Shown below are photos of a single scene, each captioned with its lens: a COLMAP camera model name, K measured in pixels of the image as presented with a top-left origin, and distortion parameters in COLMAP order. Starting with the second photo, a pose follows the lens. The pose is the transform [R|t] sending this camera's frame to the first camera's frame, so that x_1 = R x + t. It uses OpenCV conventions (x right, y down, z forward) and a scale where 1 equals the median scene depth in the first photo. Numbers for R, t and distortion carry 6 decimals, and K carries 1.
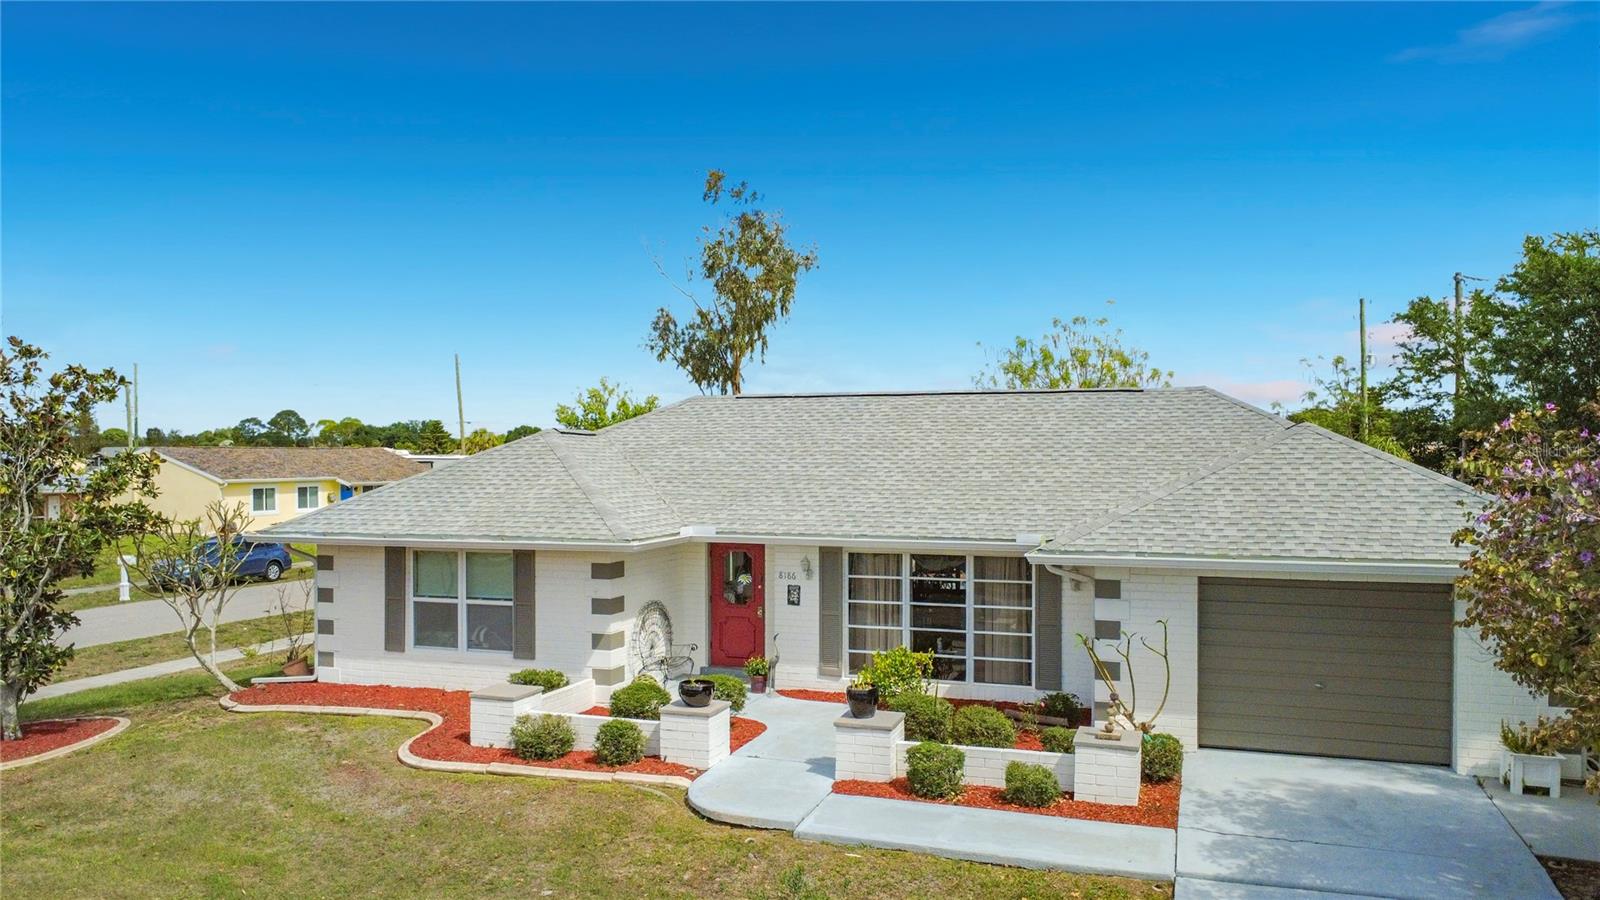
lens RADIAL K [[1194.5, 0, 800.0], [0, 1194.5, 450.0], [0, 0, 1]] dist [-0.000705, -0.001749]
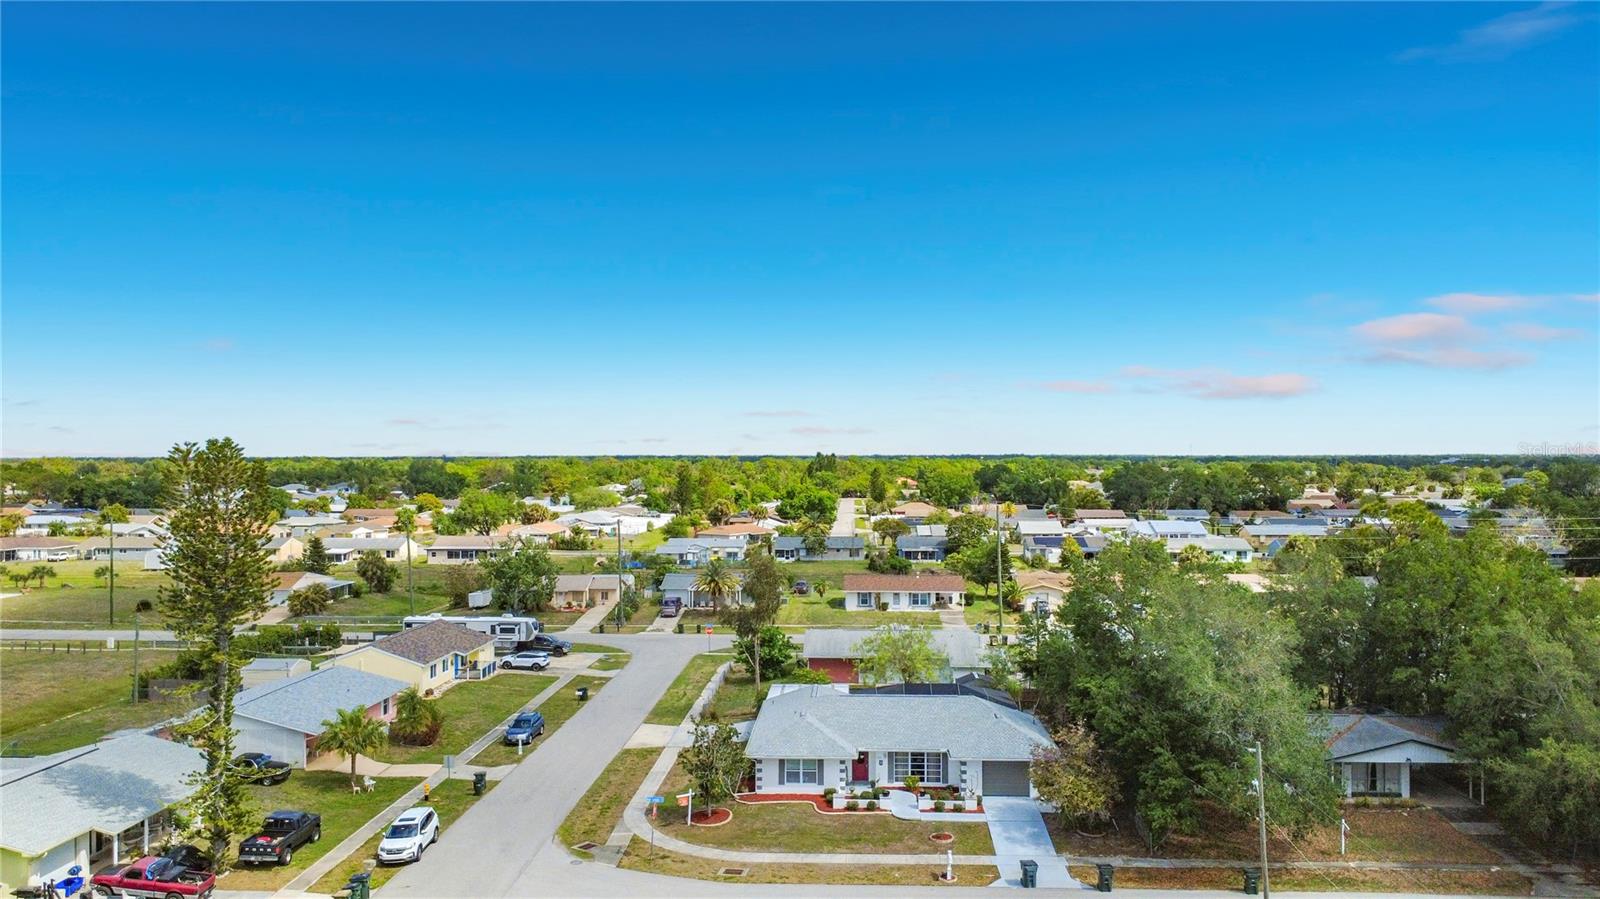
lens RADIAL K [[1194.5, 0, 800.0], [0, 1194.5, 449.5], [0, 0, 1]] dist [-0.000705, -0.001749]
pose [[0.957418, 0.001513, 0.288702, -1.572357], [-0.001235, 0.999999, -0.001143, -1.018995], [-0.288704, 0.000738, 0.957418, -3.033456]]
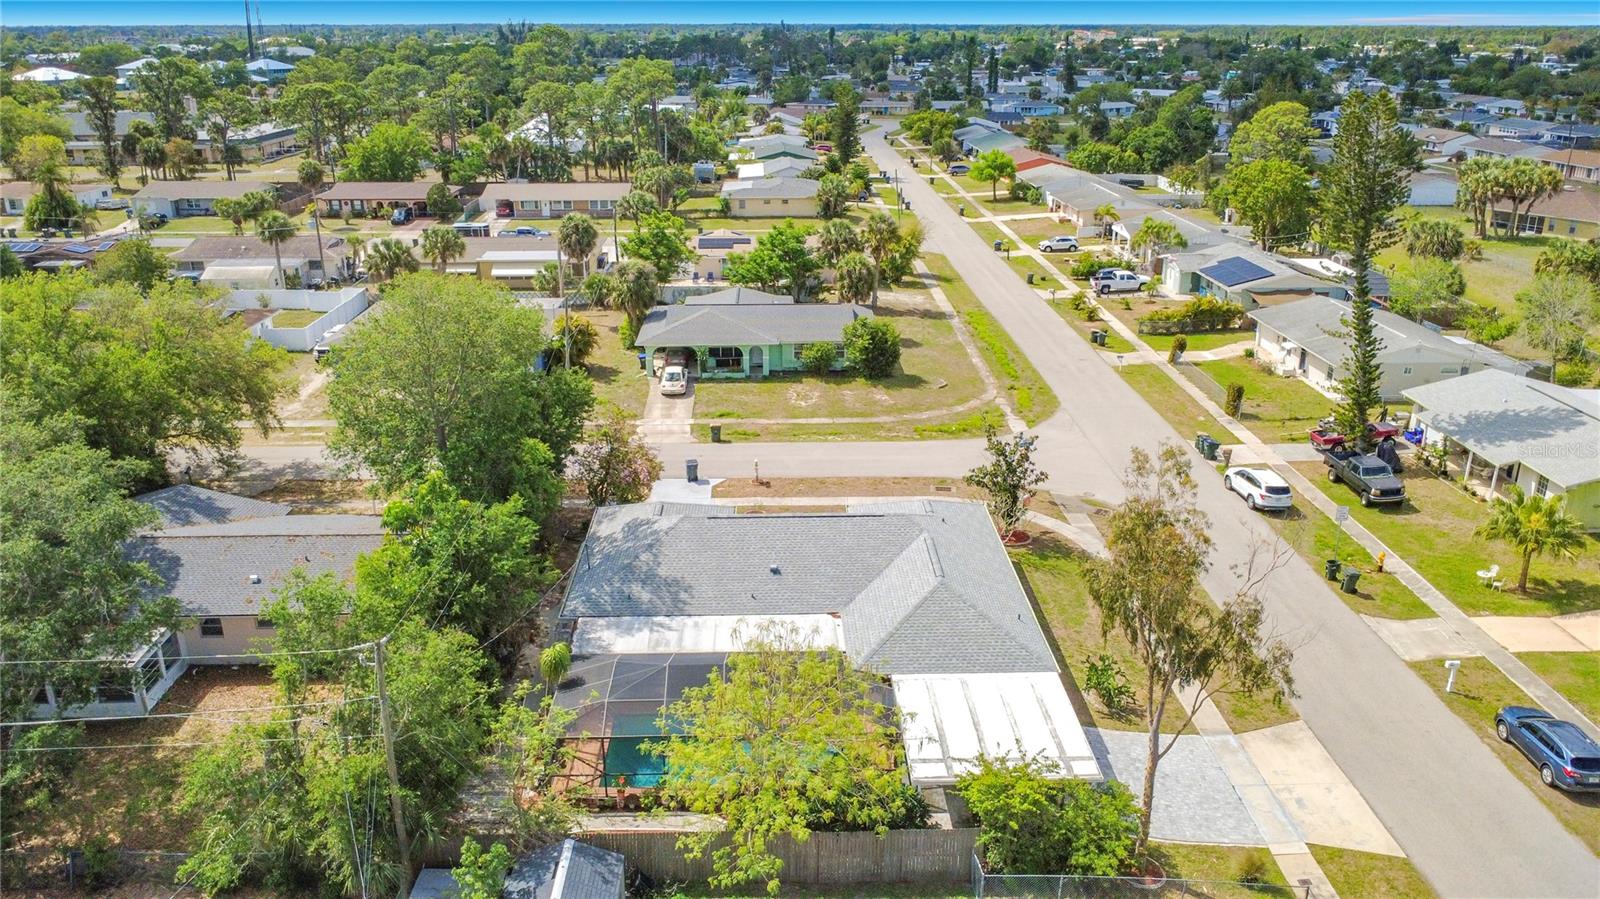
lens RADIAL K [[1198.9, 0, 798.8], [0, 1198.9, 421.0], [0, 0, 1]] dist [-0.001133, -0.001455]
pose [[-0.933848, 0.114748, -0.338765, 1.171950], [0.002266, 0.949019, 0.315211, -1.284142], [0.357664, 0.293591, -0.886499, 4.034213]]
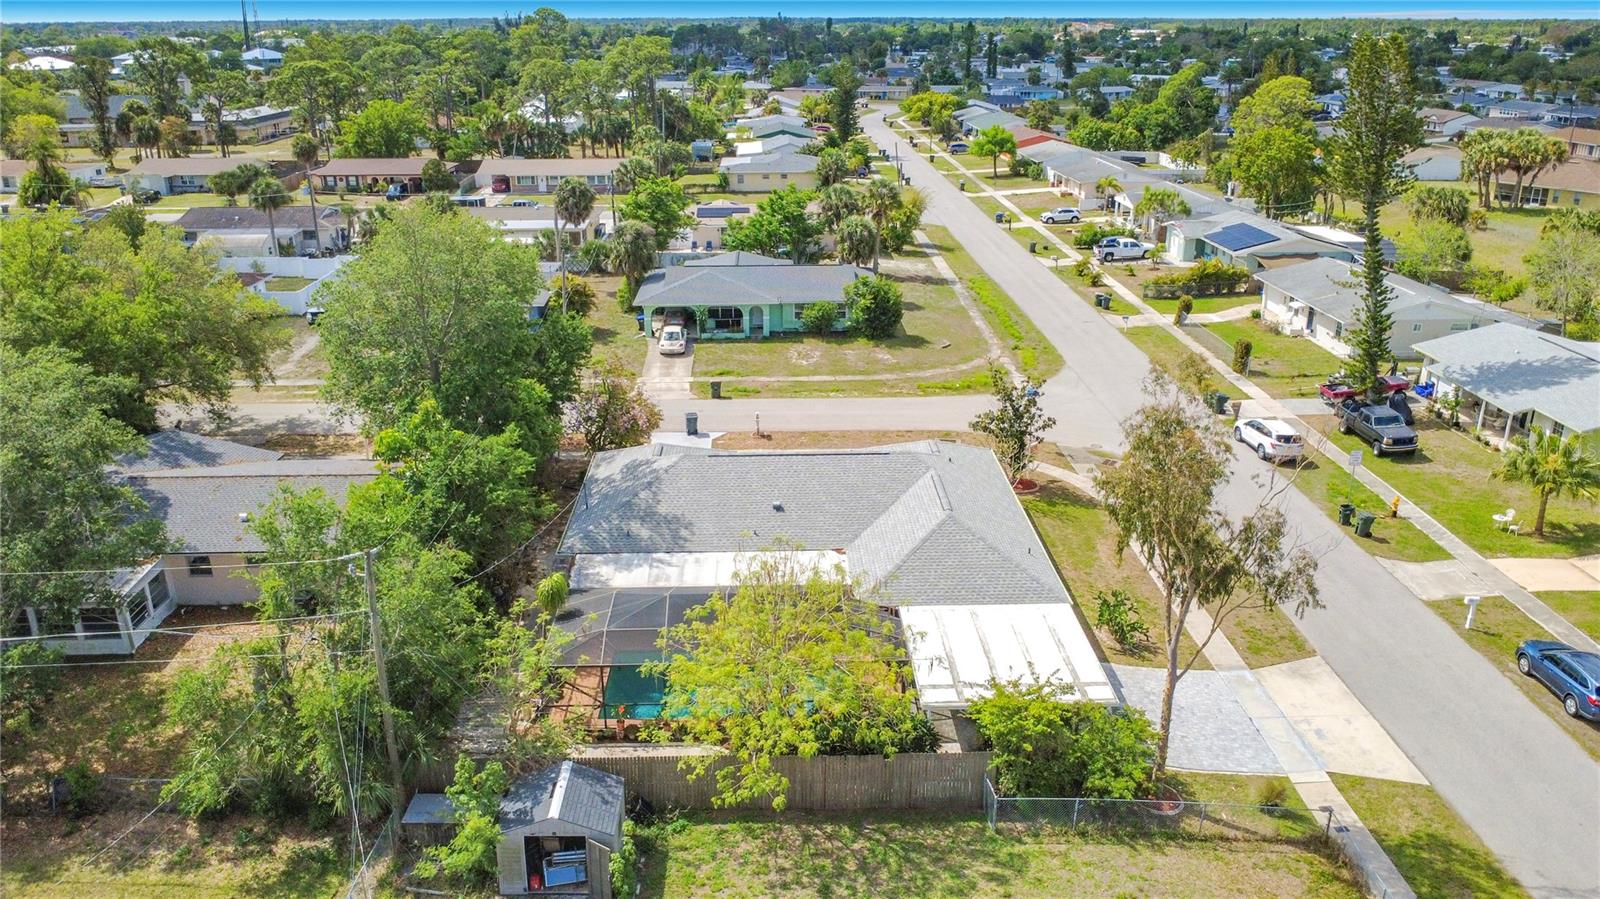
lens RADIAL K [[1201.8, 0, 798.7], [0, 1201.8, 419.2], [0, 0, 1]] dist [-0.009456, -0.001222]
pose [[-0.933041, 0.117913, -0.339899, 1.176690], [0.004214, 0.948283, 0.317397, -1.117395], [0.359746, 0.294712, -0.885284, 4.010441]]
